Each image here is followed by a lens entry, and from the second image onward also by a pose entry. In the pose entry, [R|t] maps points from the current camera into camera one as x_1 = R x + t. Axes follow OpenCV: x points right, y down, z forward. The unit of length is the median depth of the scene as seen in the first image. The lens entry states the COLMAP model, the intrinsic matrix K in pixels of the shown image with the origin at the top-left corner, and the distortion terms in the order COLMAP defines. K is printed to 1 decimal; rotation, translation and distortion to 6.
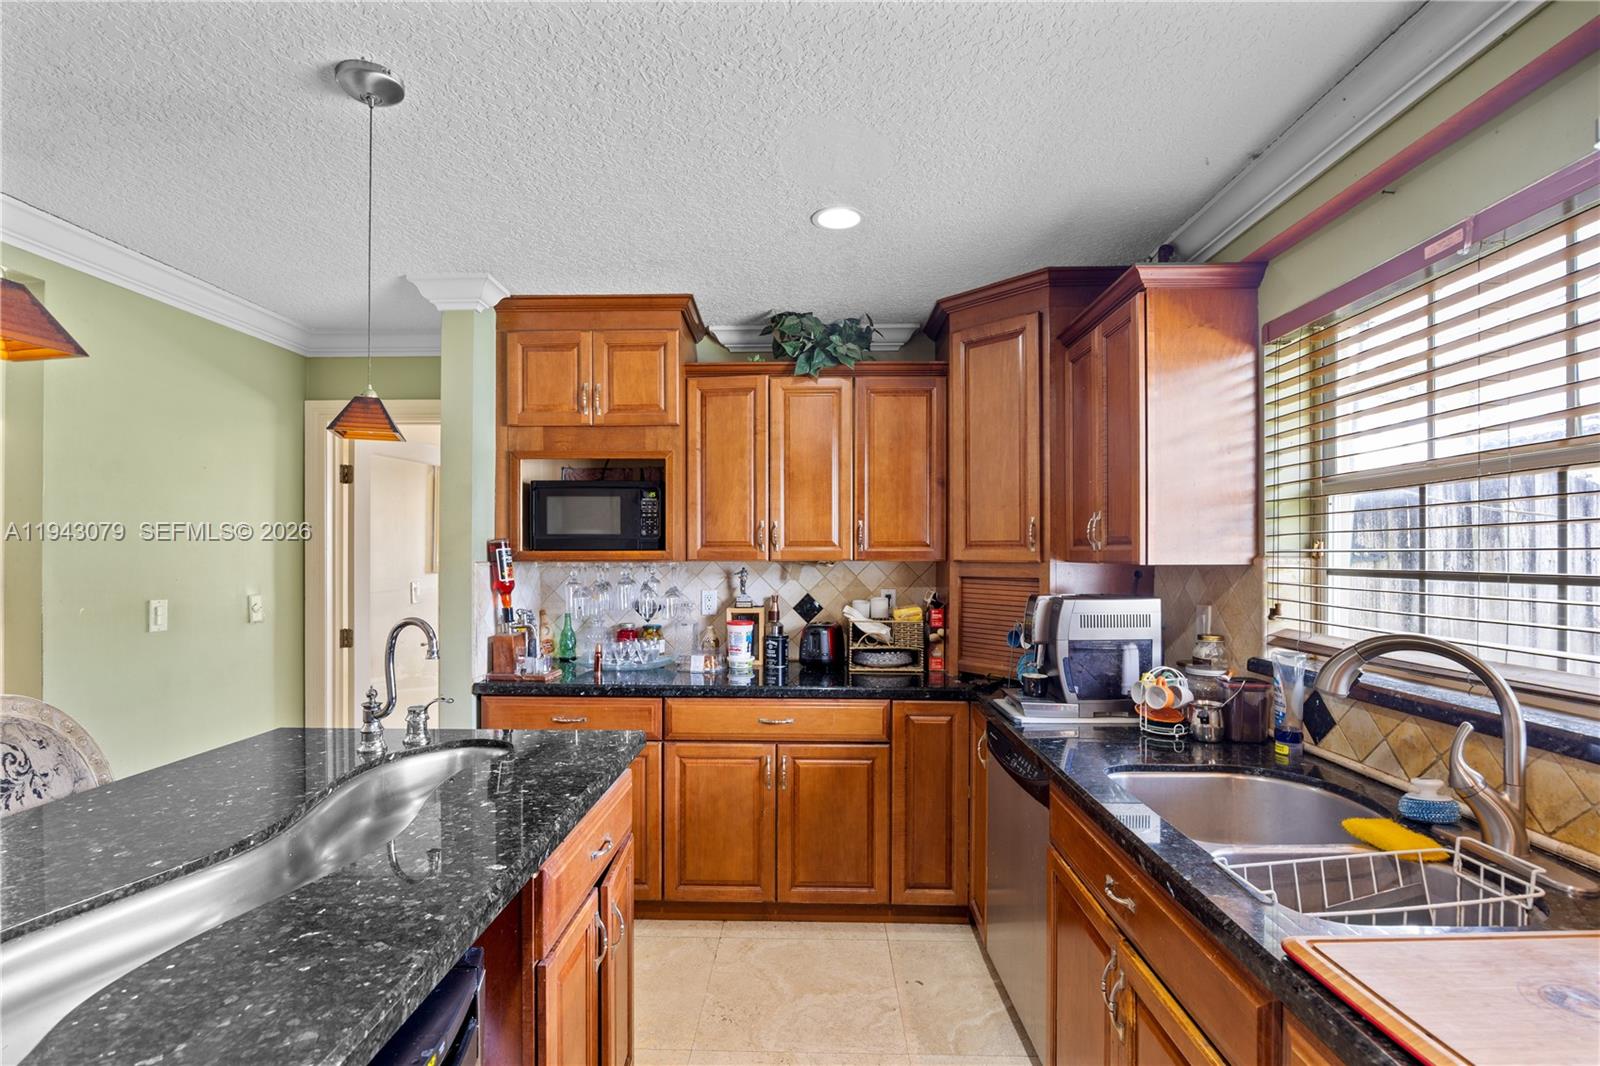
lens RADIAL K [[781.4, 0, 798.6], [0, 781.4, 553.6], [0, 0, 1]] dist [0.000369, -0.000006]
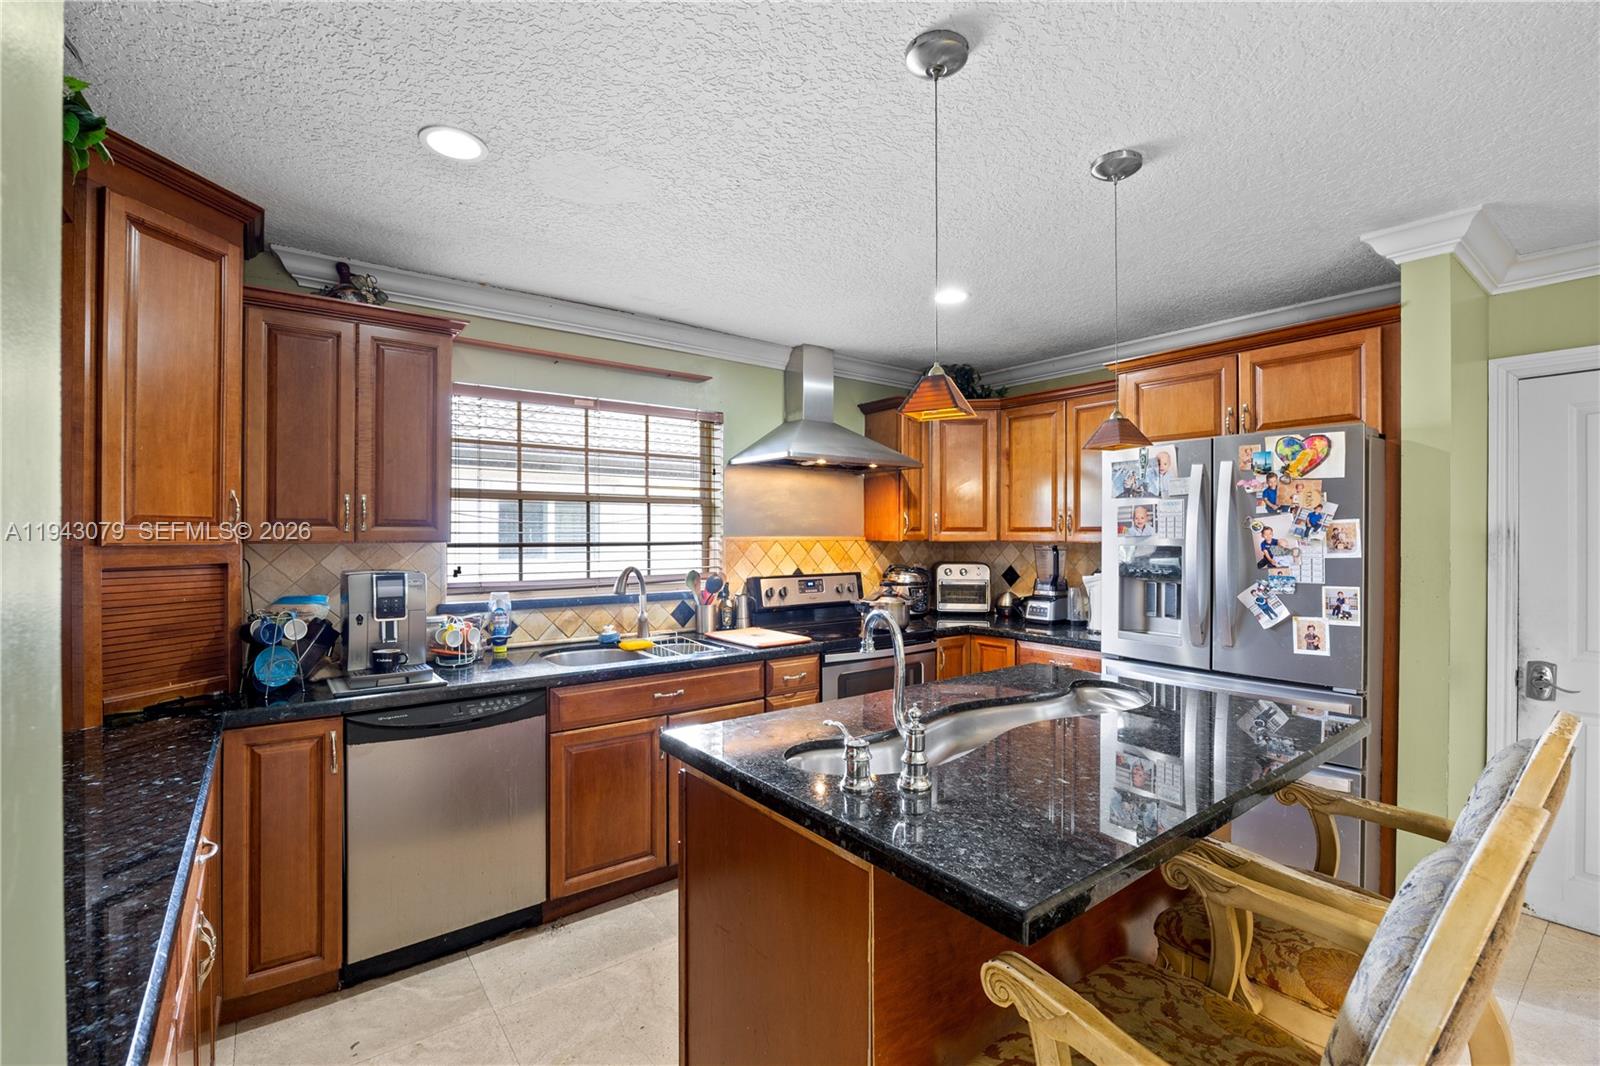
lens RADIAL K [[696.0, 0, 800.0], [0, 696.0, 533.0], [0, 0, 1]] dist [-0.000044, -0.000005]
pose [[-0.630450, -0.000057, 0.776230, -0.885035], [-0.003060, 0.999992, -0.002412, -0.000647], [-0.776224, -0.003896, -0.630445, 1.341077]]
